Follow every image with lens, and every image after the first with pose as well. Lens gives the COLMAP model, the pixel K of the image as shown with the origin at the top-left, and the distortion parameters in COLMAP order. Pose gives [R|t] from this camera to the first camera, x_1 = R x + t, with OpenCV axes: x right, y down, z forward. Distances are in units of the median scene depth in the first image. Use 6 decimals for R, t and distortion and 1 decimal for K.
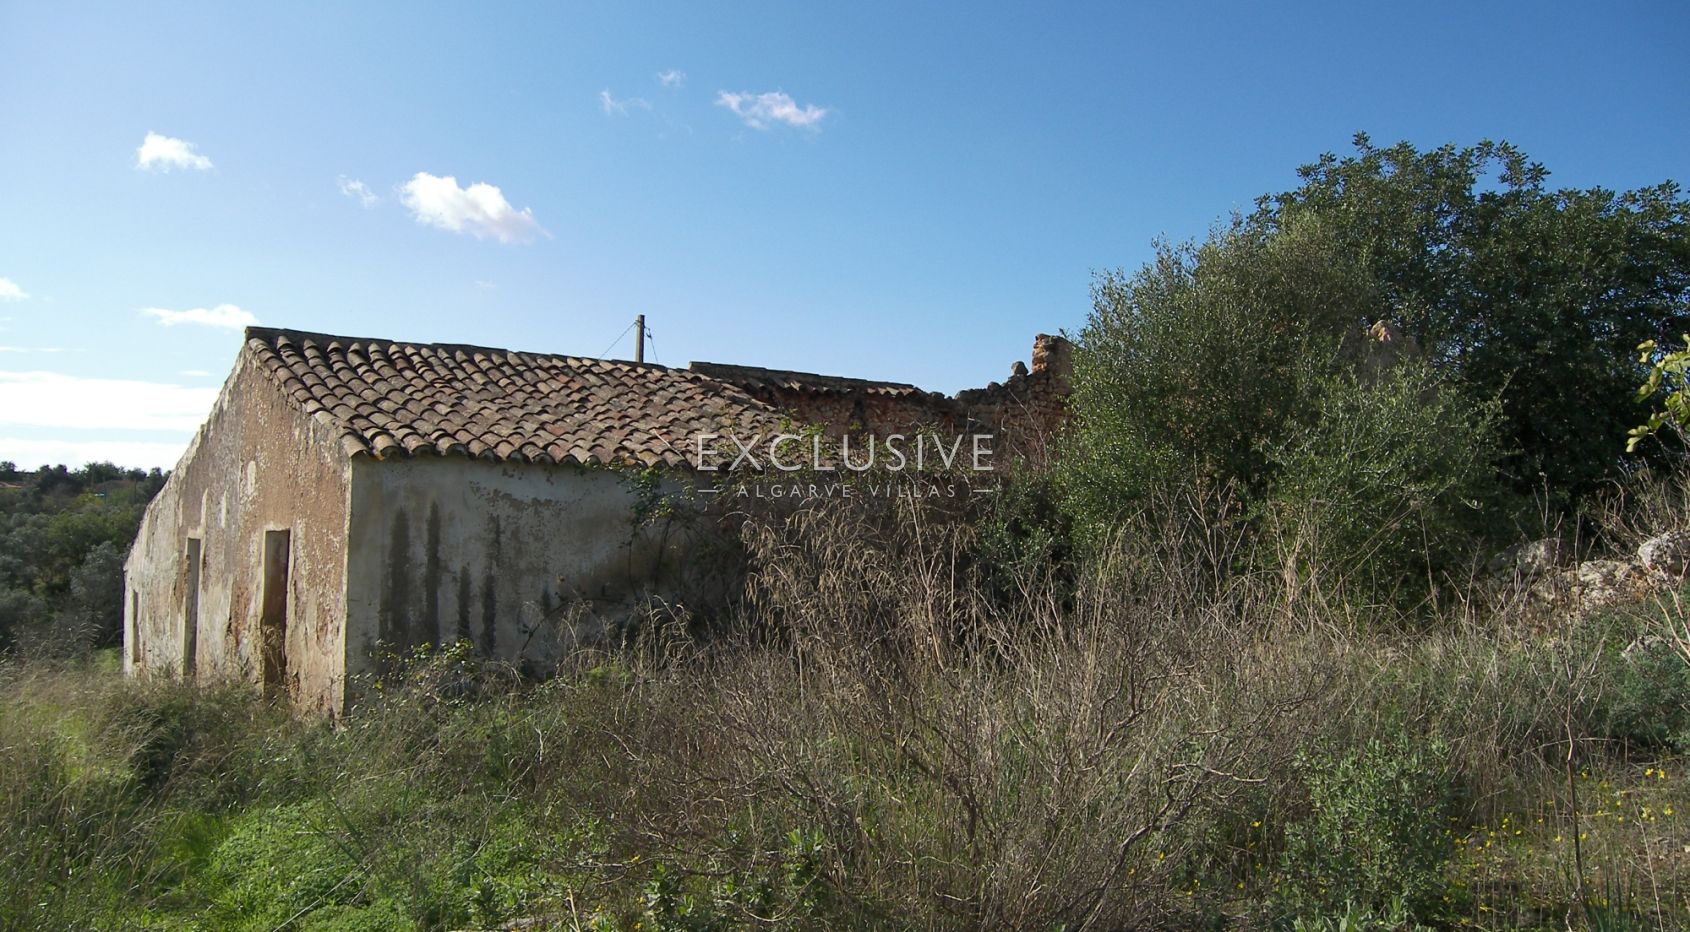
lens RADIAL K [[1172.0, 0, 845.0], [0, 1172.0, 466.0], [0, 0, 1]] dist [-0.157149, 0.109025]
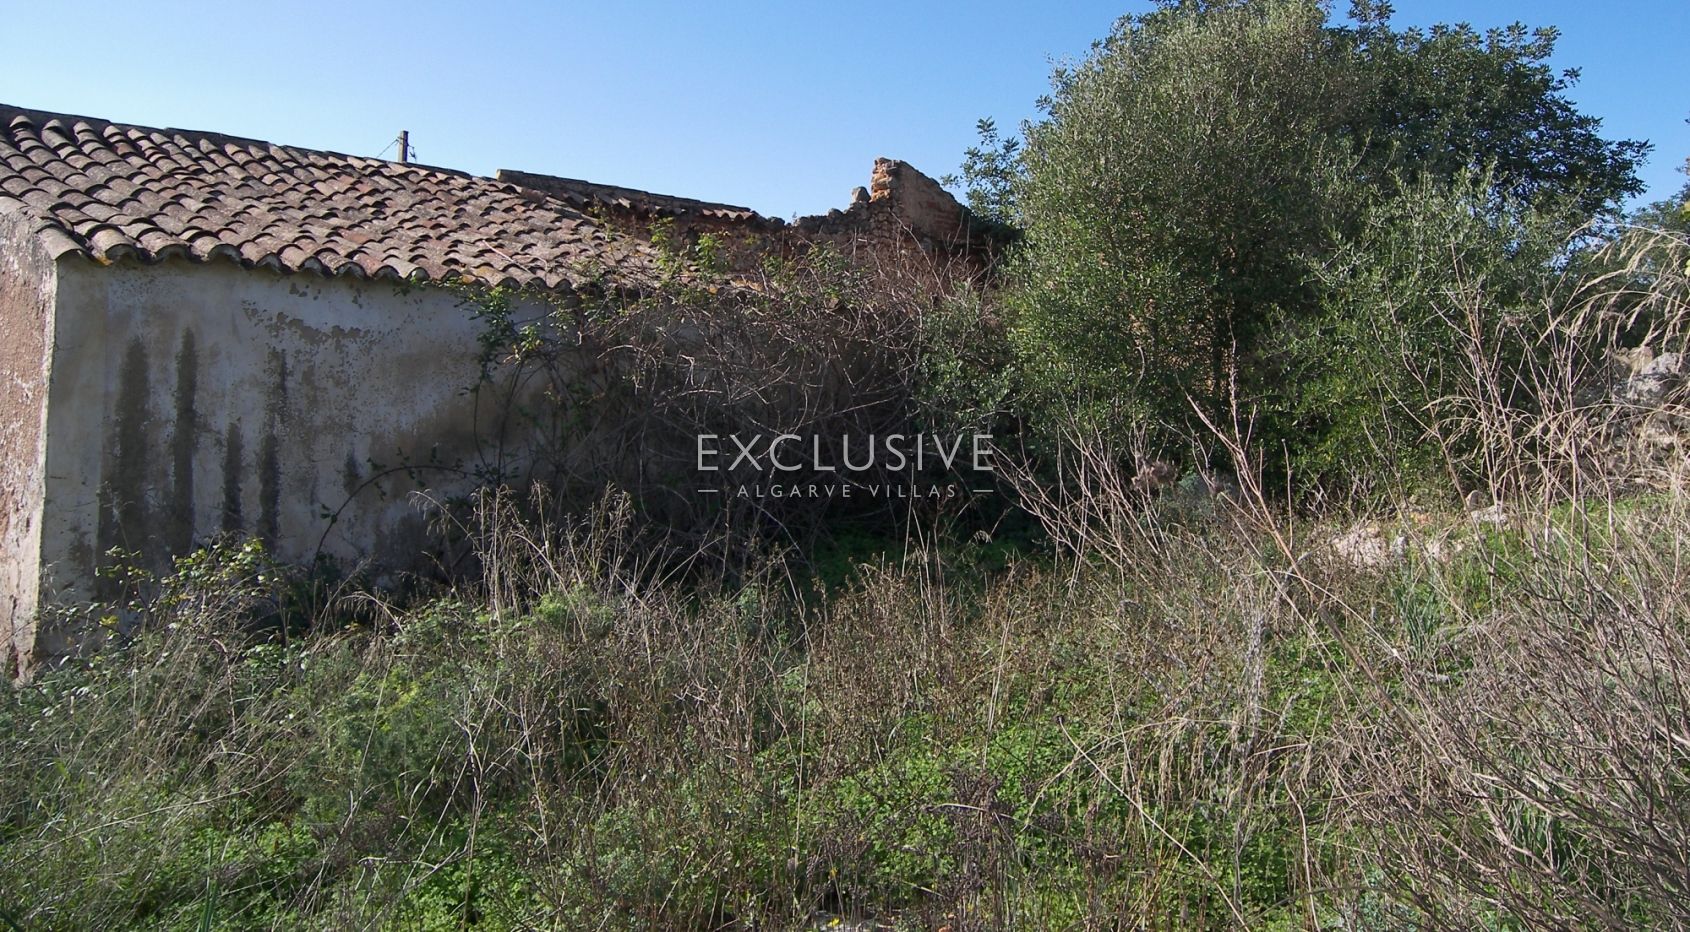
lens RADIAL K [[1168.0, 0, 844.5], [0, 1168.0, 300.1], [0, 0, 1]] dist [-0.145447, 0.097871]
pose [[0.974085, 0.009081, 0.226000, -0.111709], [-0.005888, 0.999873, -0.014798, 0.018662], [-0.226106, 0.013084, 0.974015, 0.227765]]
